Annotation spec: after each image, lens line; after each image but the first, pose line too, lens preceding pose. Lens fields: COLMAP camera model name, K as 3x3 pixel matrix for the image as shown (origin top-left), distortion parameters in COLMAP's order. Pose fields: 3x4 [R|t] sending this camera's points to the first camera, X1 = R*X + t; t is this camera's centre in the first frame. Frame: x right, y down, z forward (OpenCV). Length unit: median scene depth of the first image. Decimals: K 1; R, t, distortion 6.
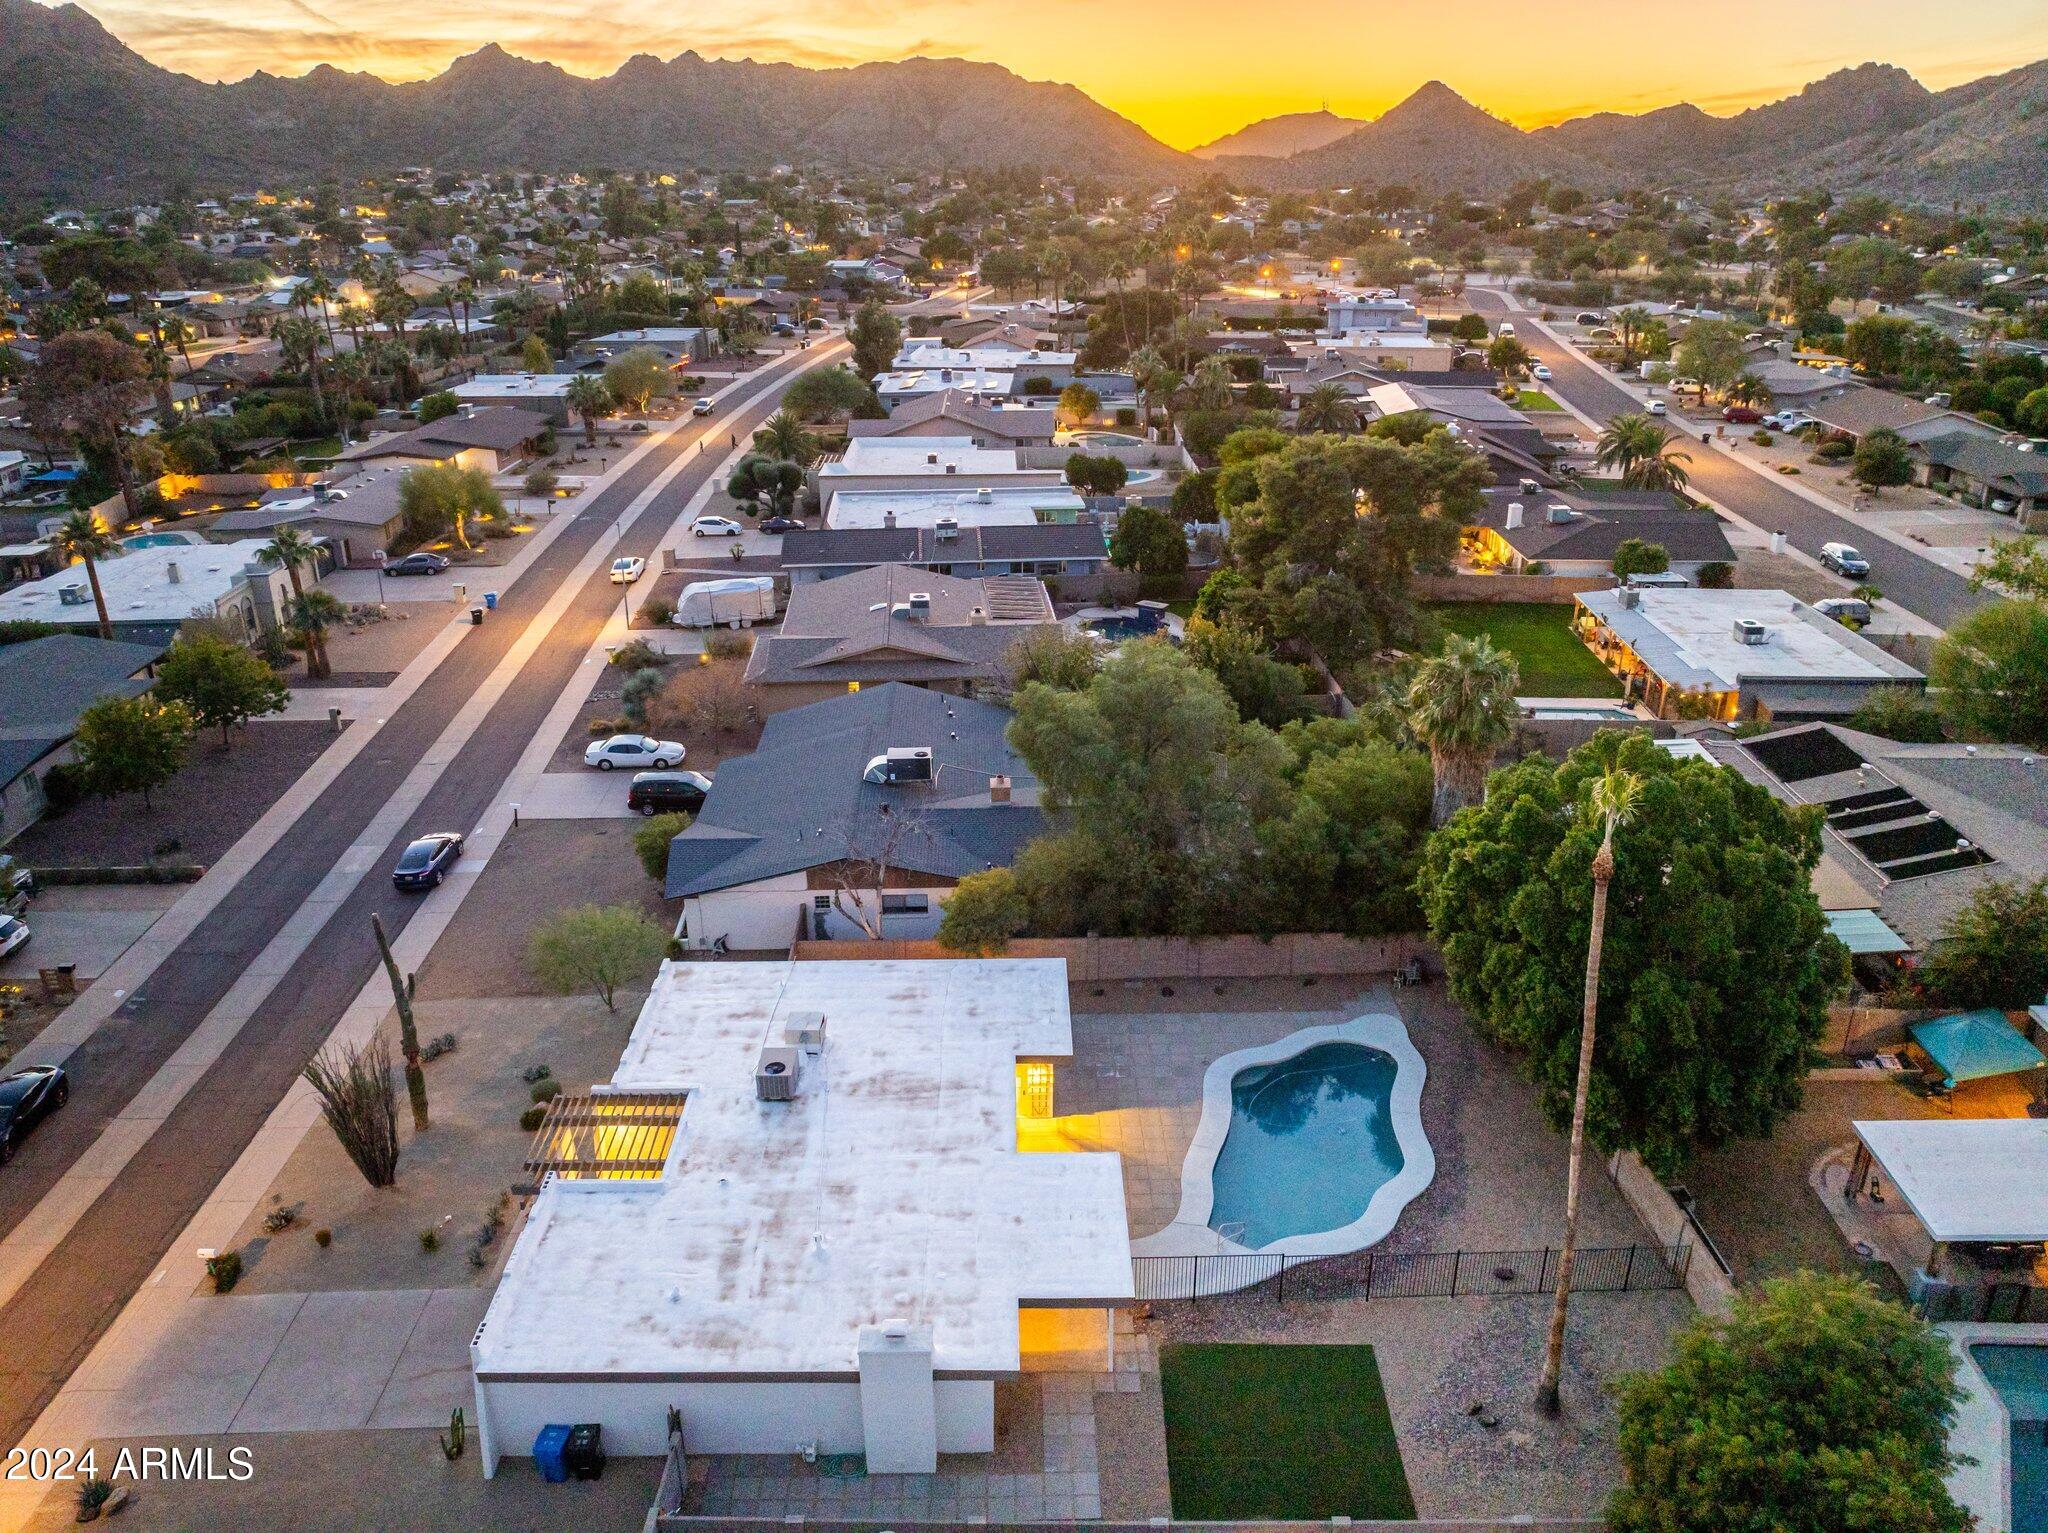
lens RADIAL K [[1432.3, 0, 1024.0], [0, 1432.3, 766.5], [0, 0, 1]] dist [-0.062899, 0.031776]
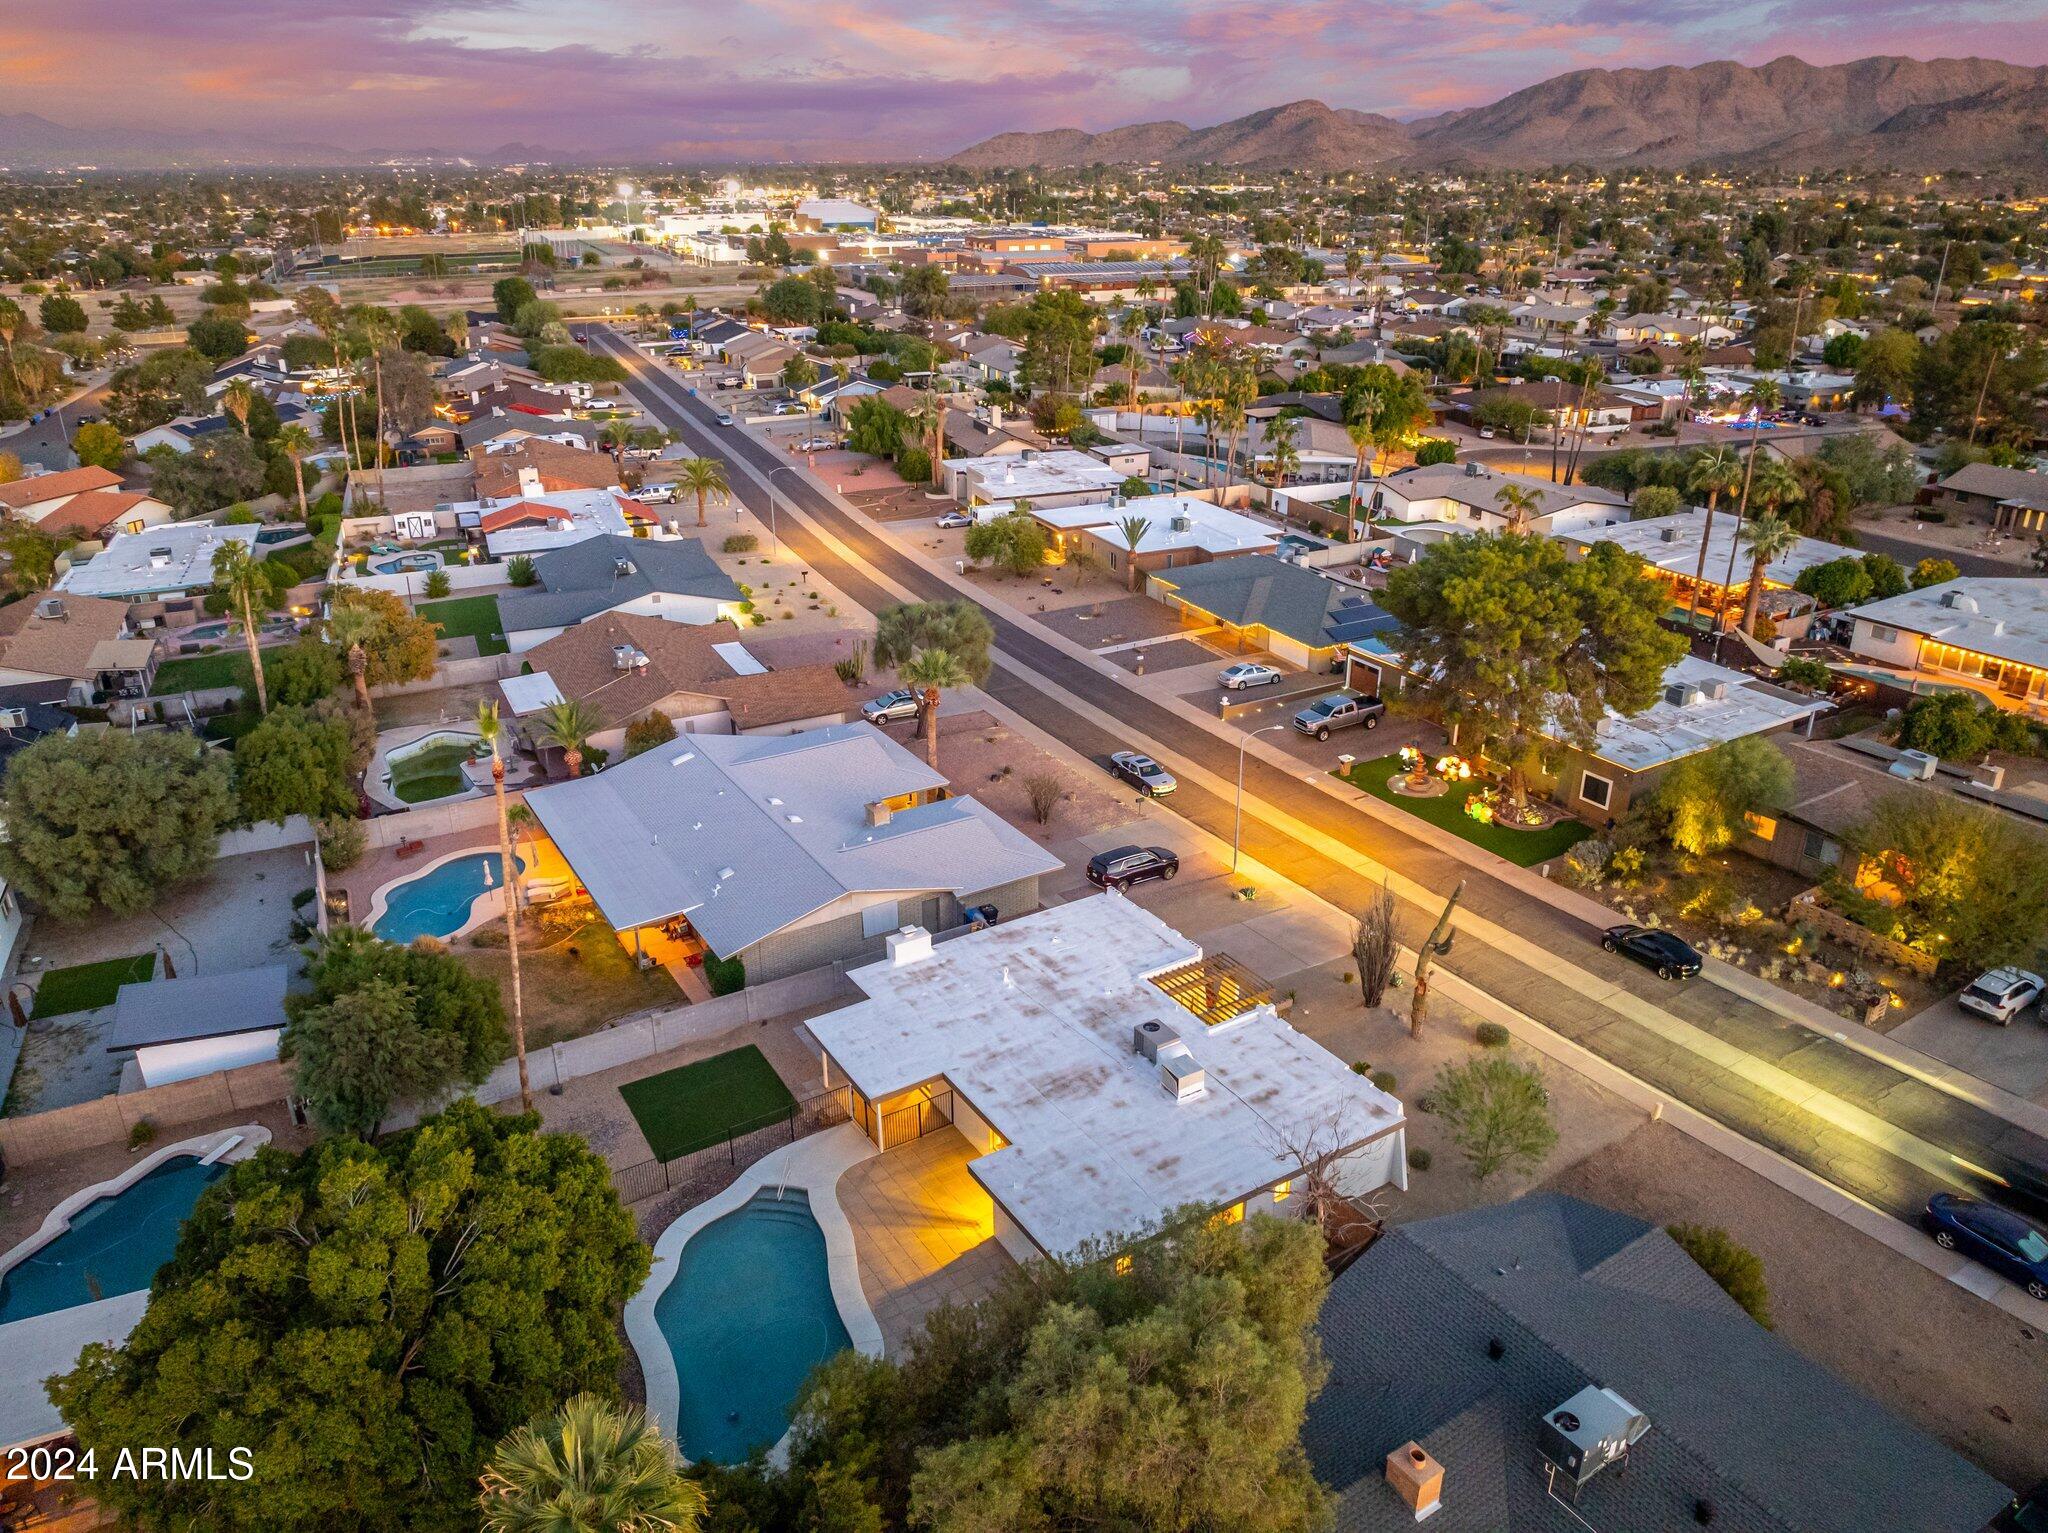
lens RADIAL K [[1432.3, 0, 1024.0], [0, 1432.3, 766.5], [0, 0, 1]] dist [-0.062899, 0.031776]
pose [[-0.856607, 0.214428, -0.469302, 0.294904], [-0.183867, 0.722985, 0.665947, -0.493185], [0.482097, 0.656744, -0.579888, 0.993036]]
